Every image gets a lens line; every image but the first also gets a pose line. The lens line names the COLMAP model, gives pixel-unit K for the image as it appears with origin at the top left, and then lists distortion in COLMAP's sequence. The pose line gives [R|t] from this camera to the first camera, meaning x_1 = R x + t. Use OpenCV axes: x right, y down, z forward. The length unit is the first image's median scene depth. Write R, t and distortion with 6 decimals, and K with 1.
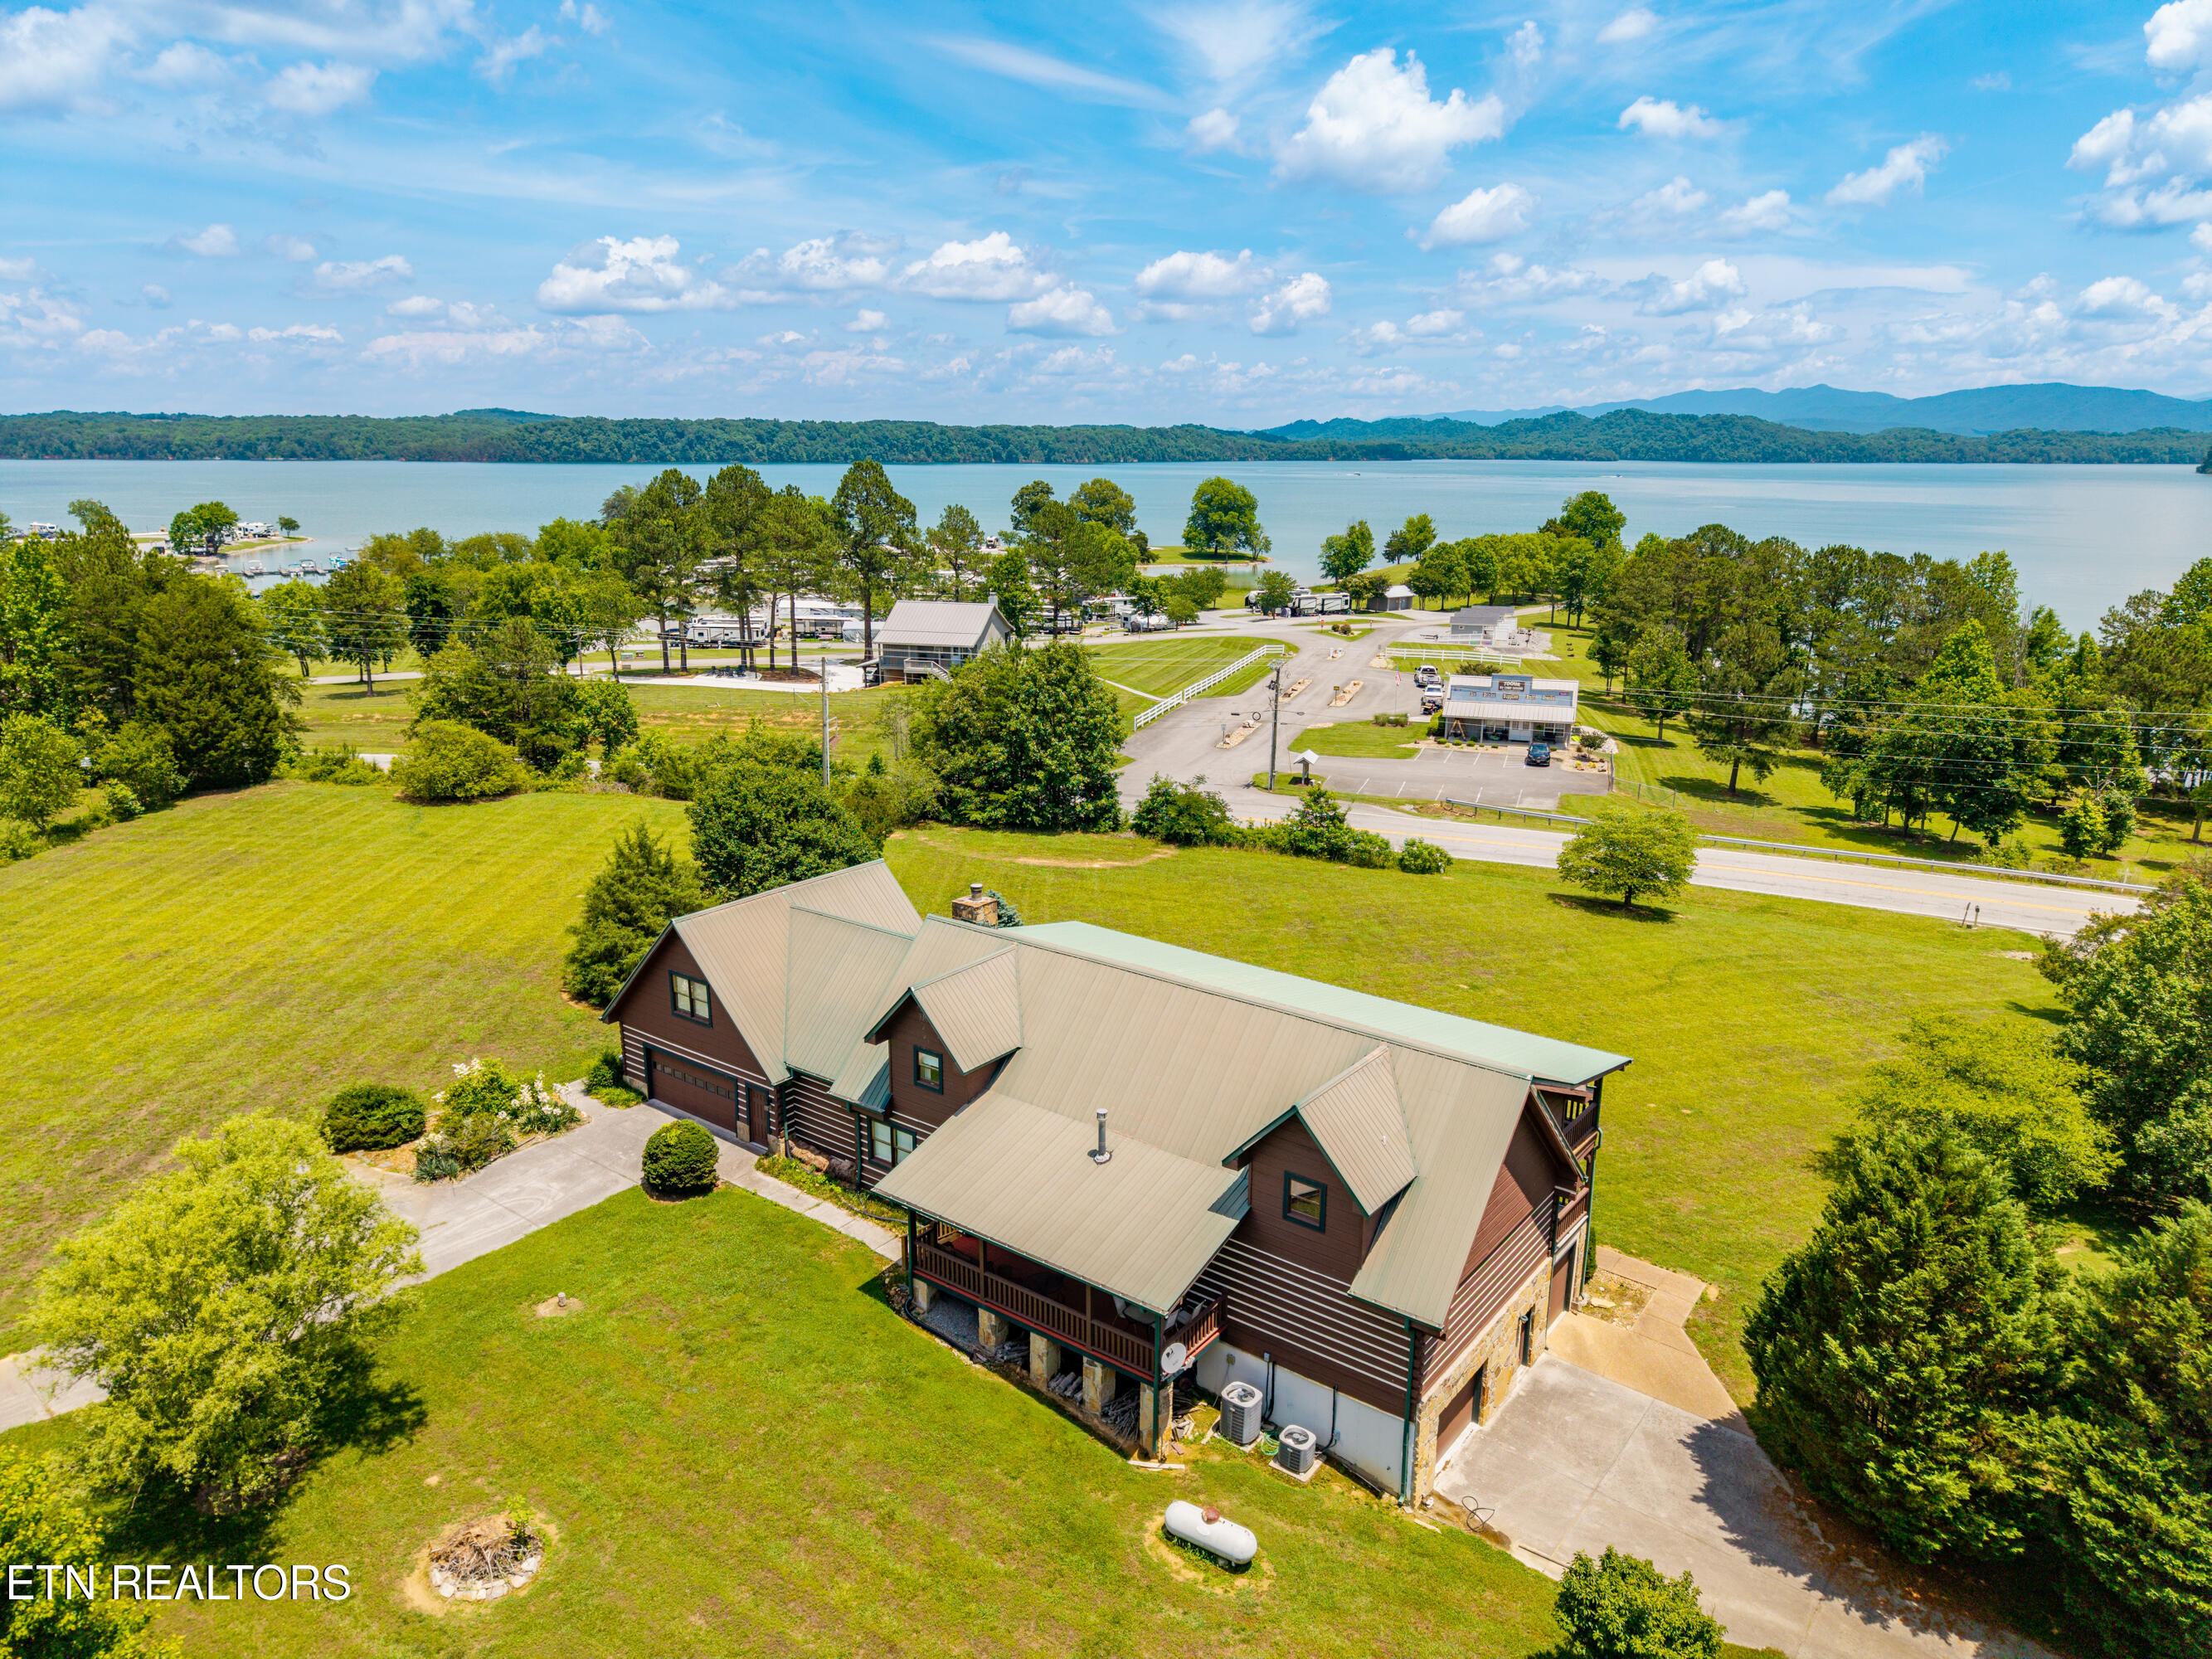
lens RADIAL K [[1482.7, 0, 1109.0], [0, 1482.7, 833.0], [0, 0, 1]] dist [0.038673, -0.043626]
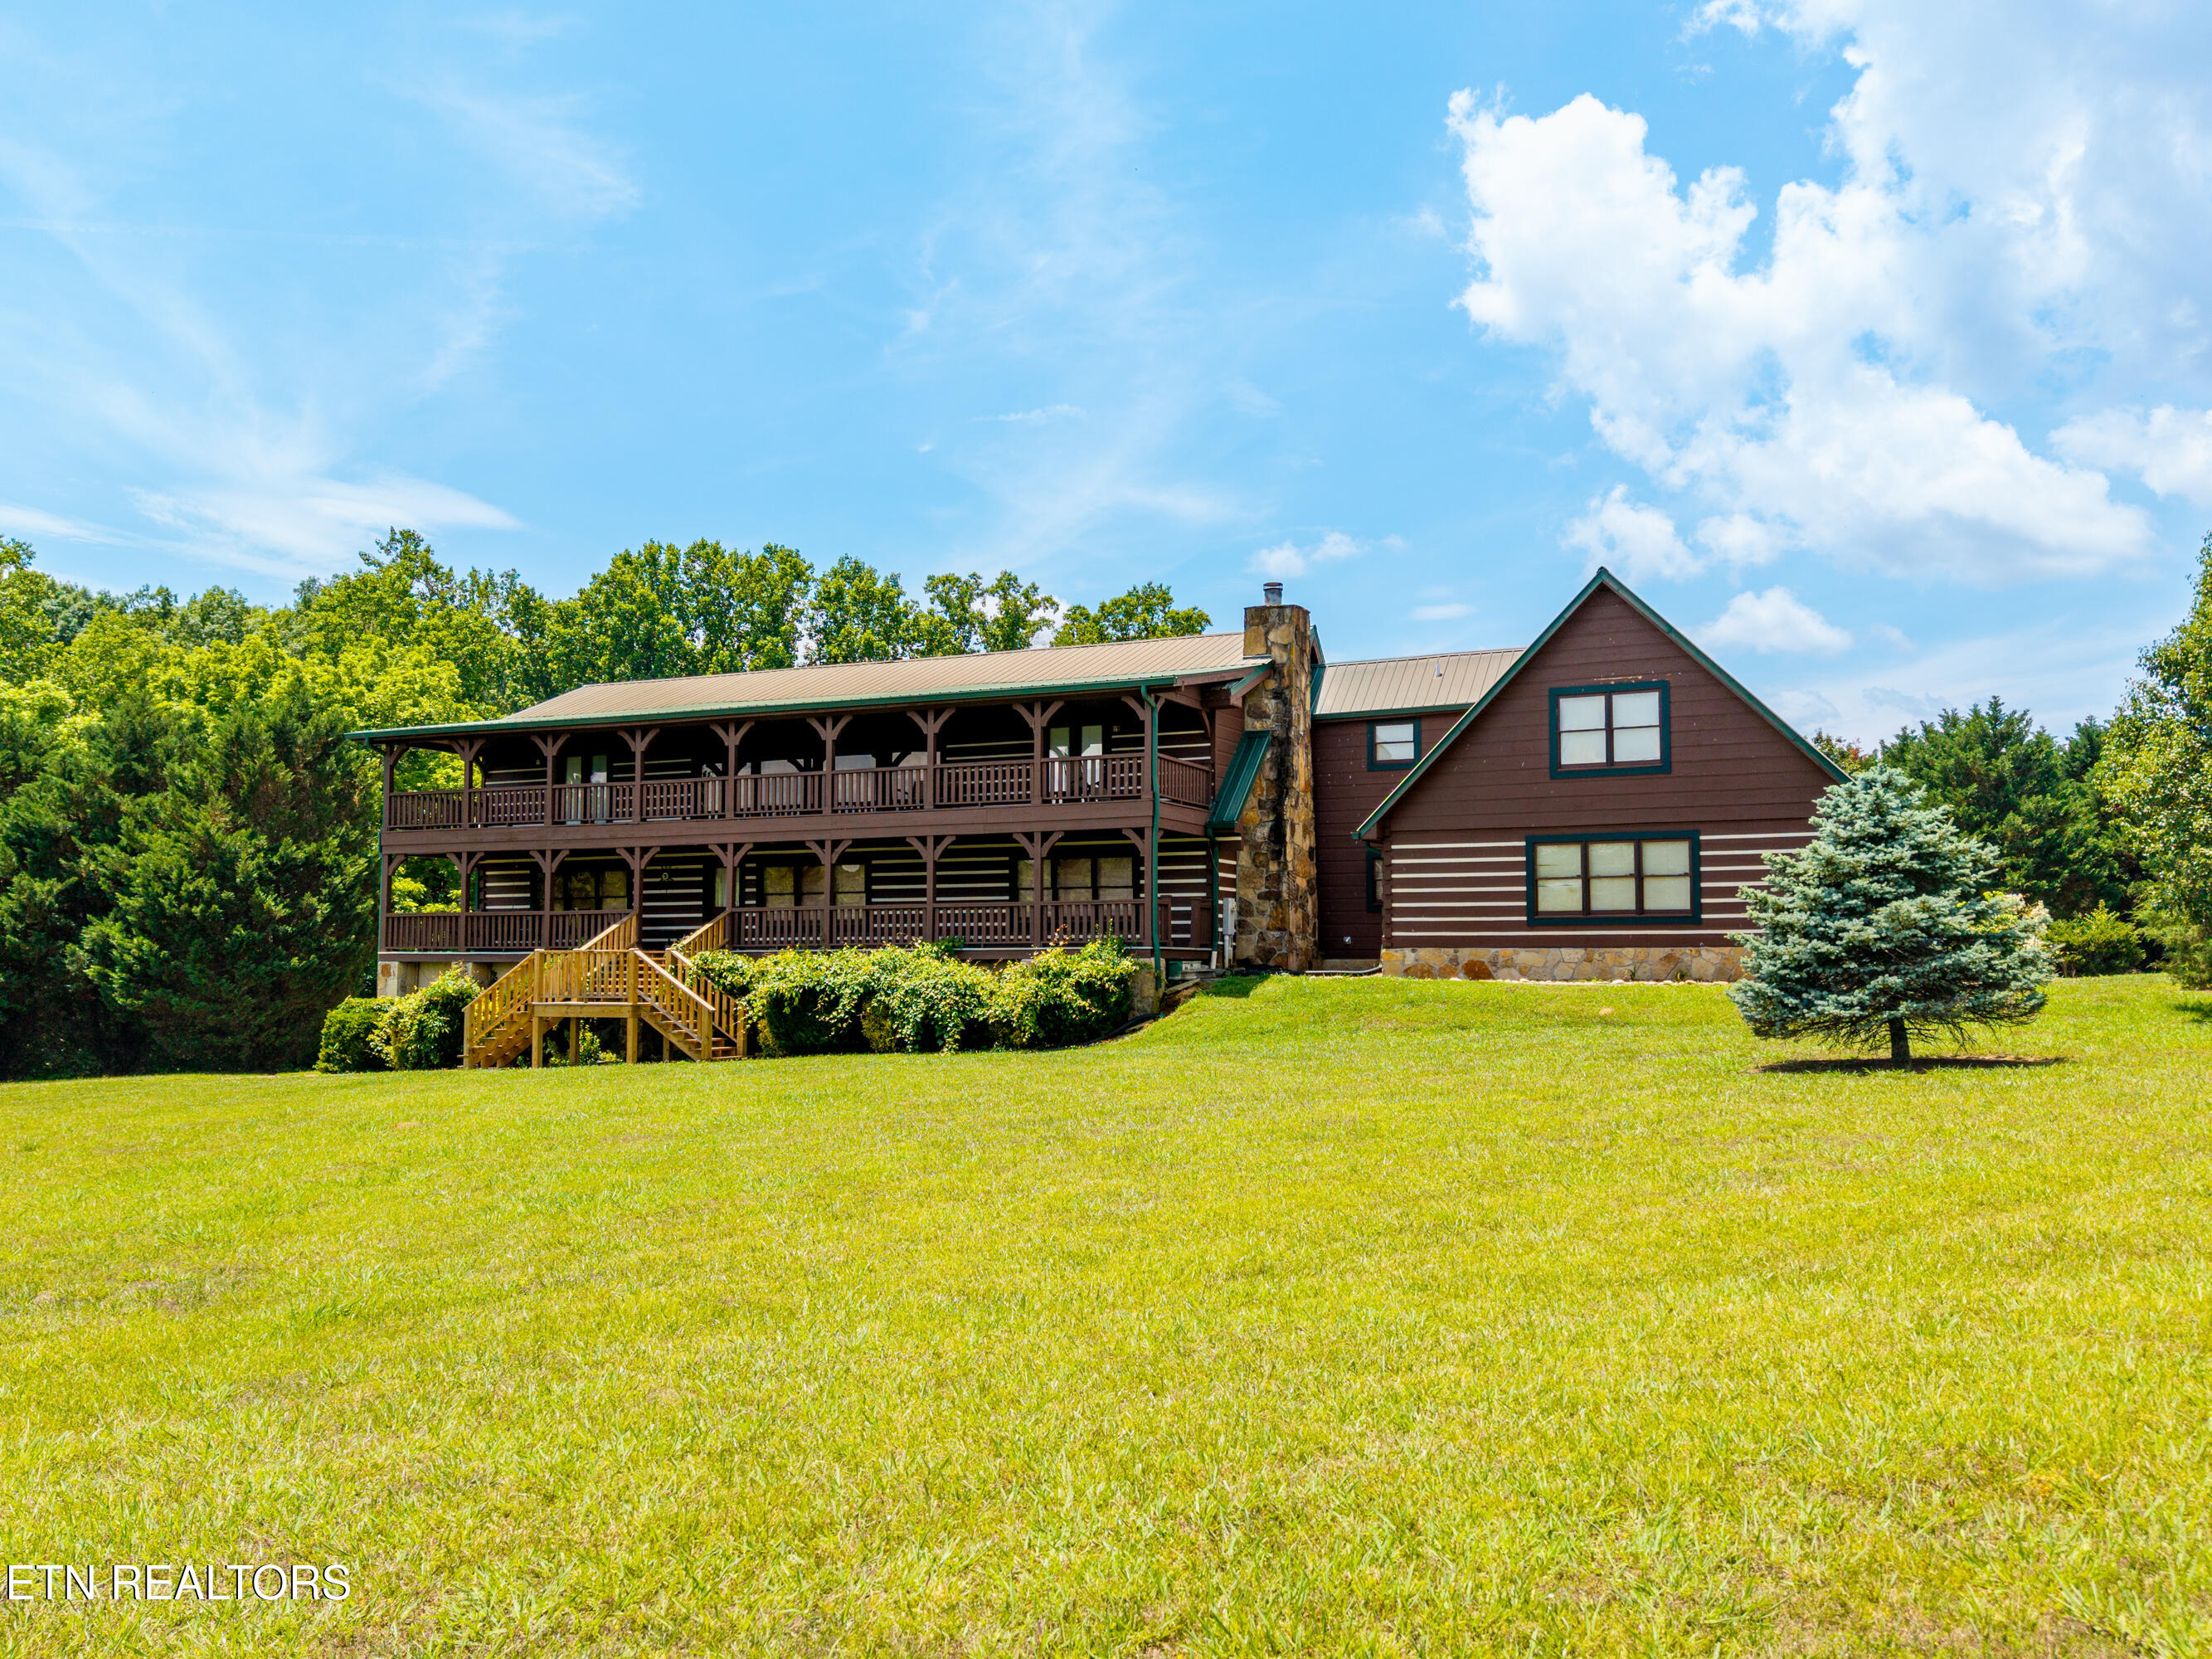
lens RADIAL K [[1901.8, 0, 1116.3], [0, 1901.8, 857.9], [0, 0, 1]] dist [0.074991, -0.023351]
pose [[0.977074, 0.007445, 0.212771, -0.643710], [0.059773, 0.949600, -0.307712, 0.381926], [-0.204338, 0.313375, 0.927384, 0.434922]]
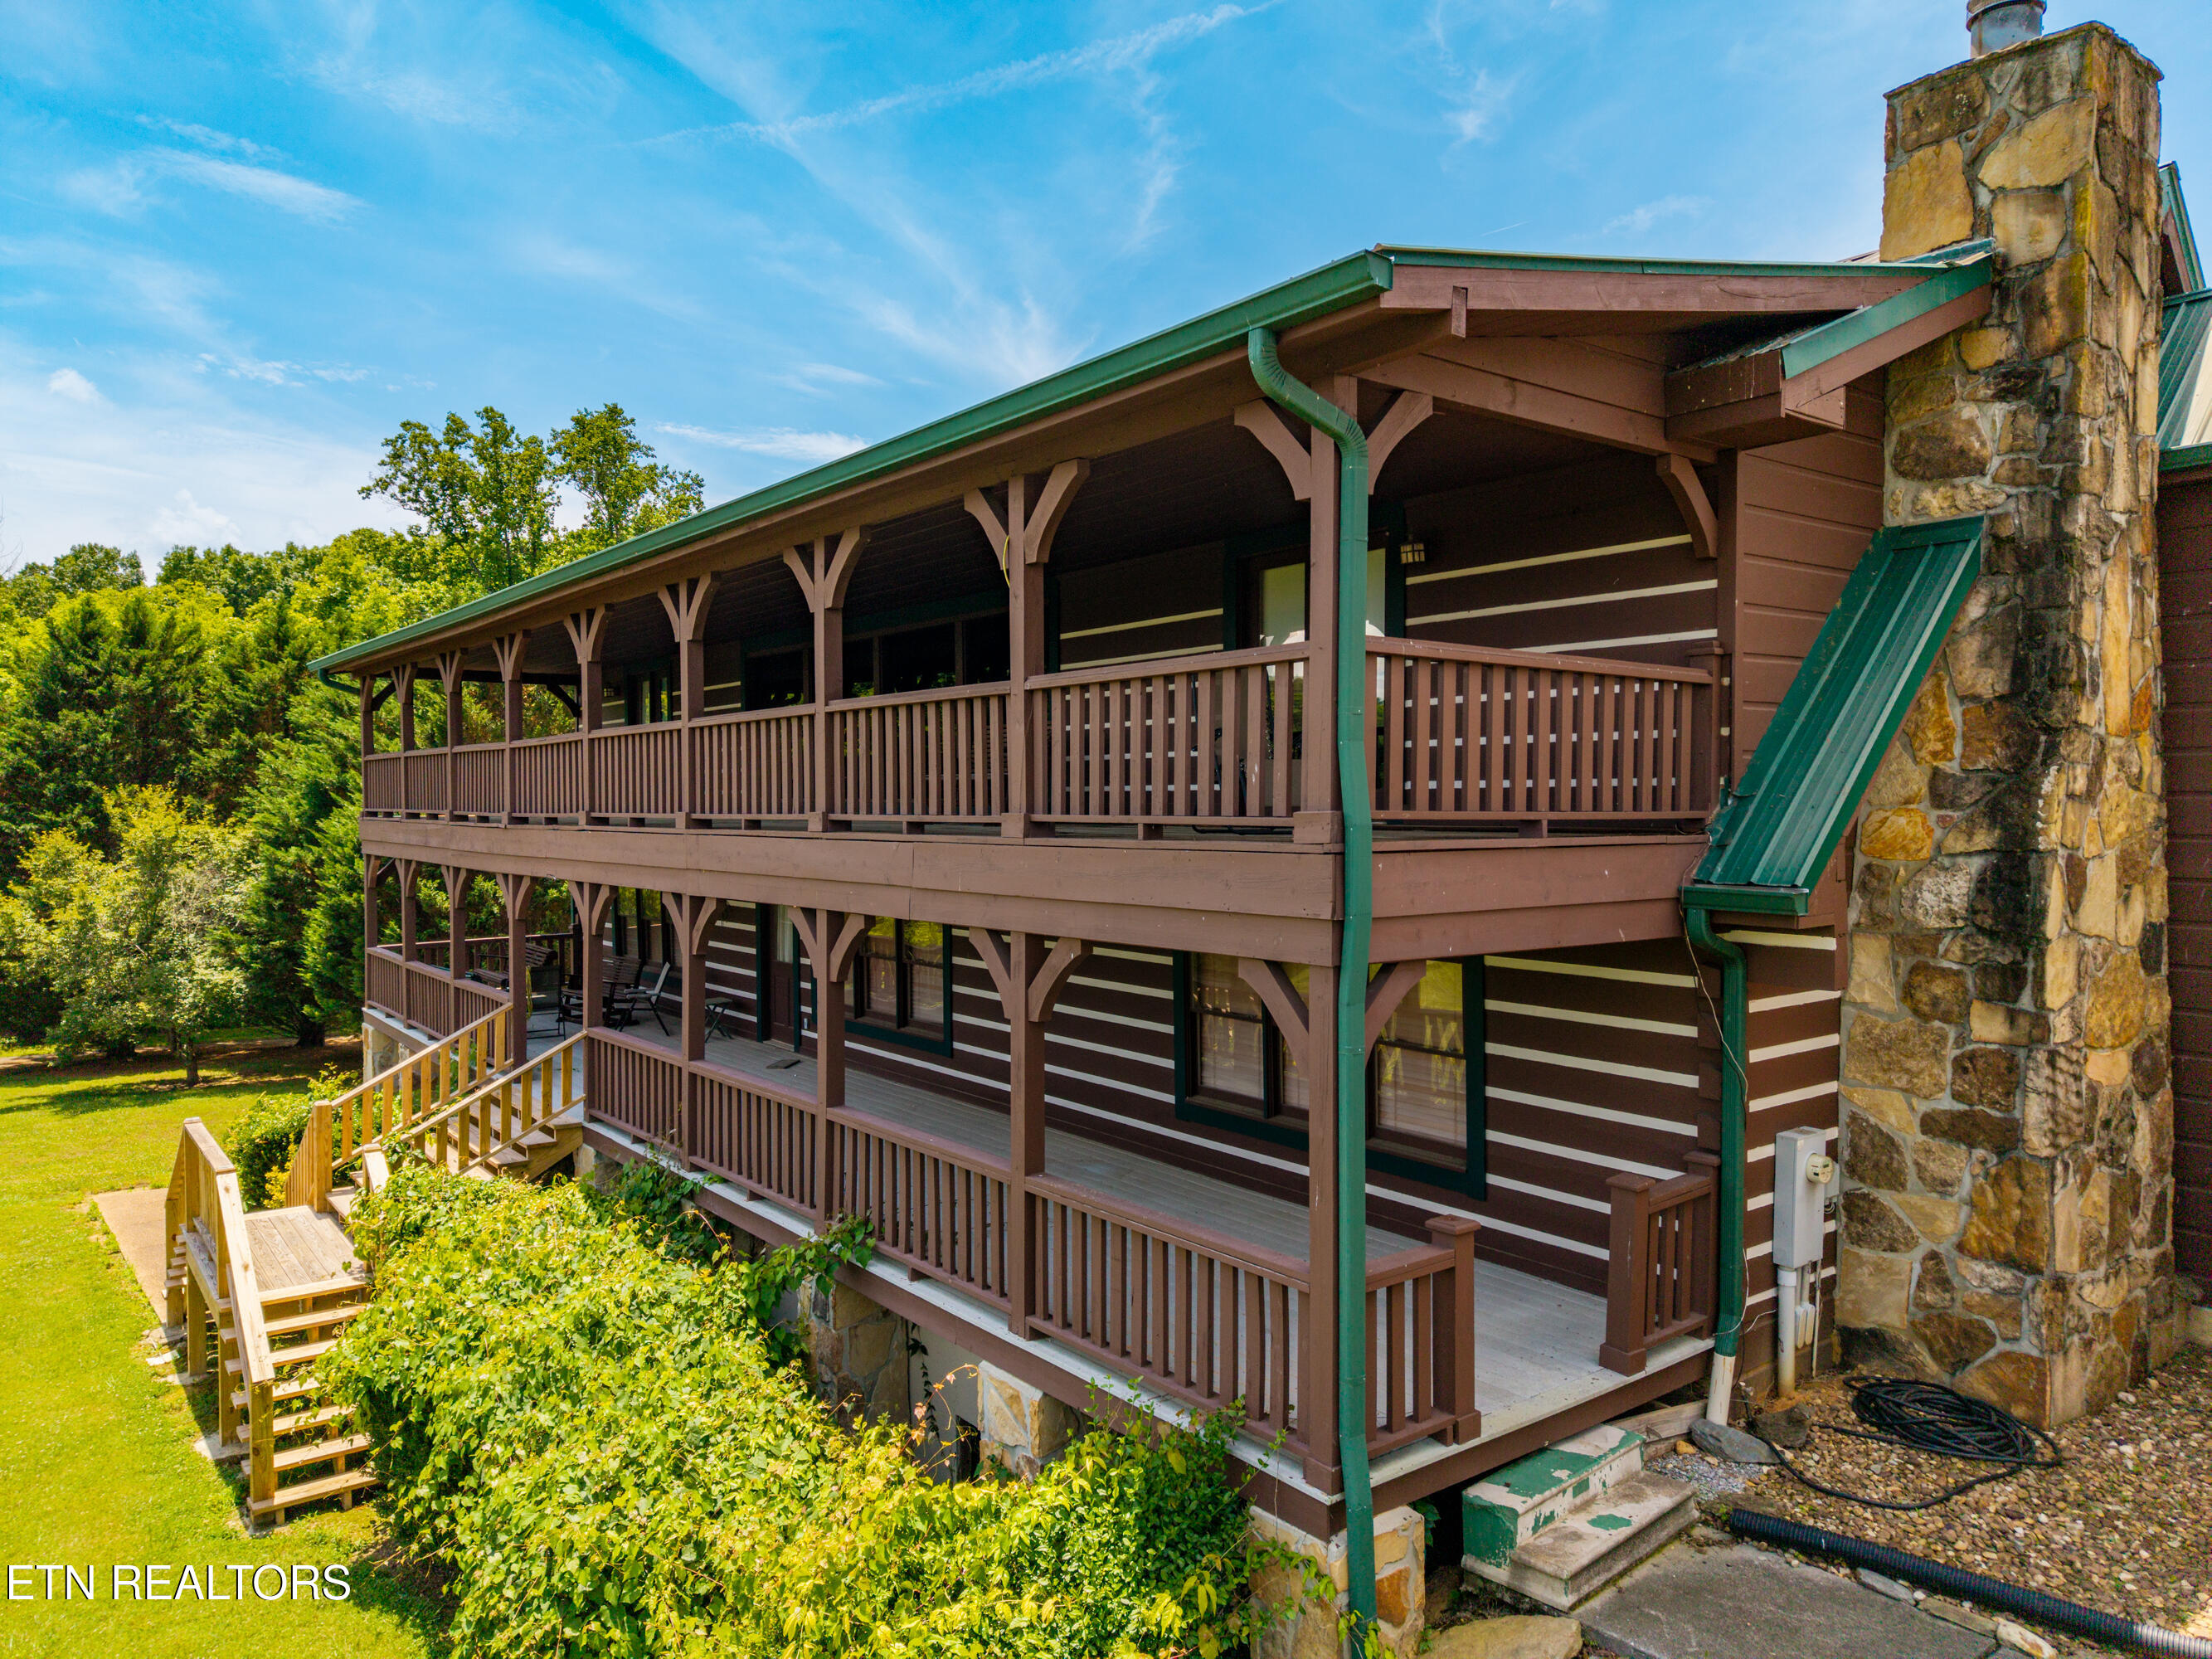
lens RADIAL K [[1482.7, 0, 1112.3], [0, 1482.7, 827.7], [0, 0, 1]] dist [0.038673, -0.043626]
pose [[0.964886, -0.004402, -0.262632, -0.455105], [-0.057911, 0.971691, -0.229047, 0.160233], [0.256205, 0.236214, 0.937316, 0.989583]]
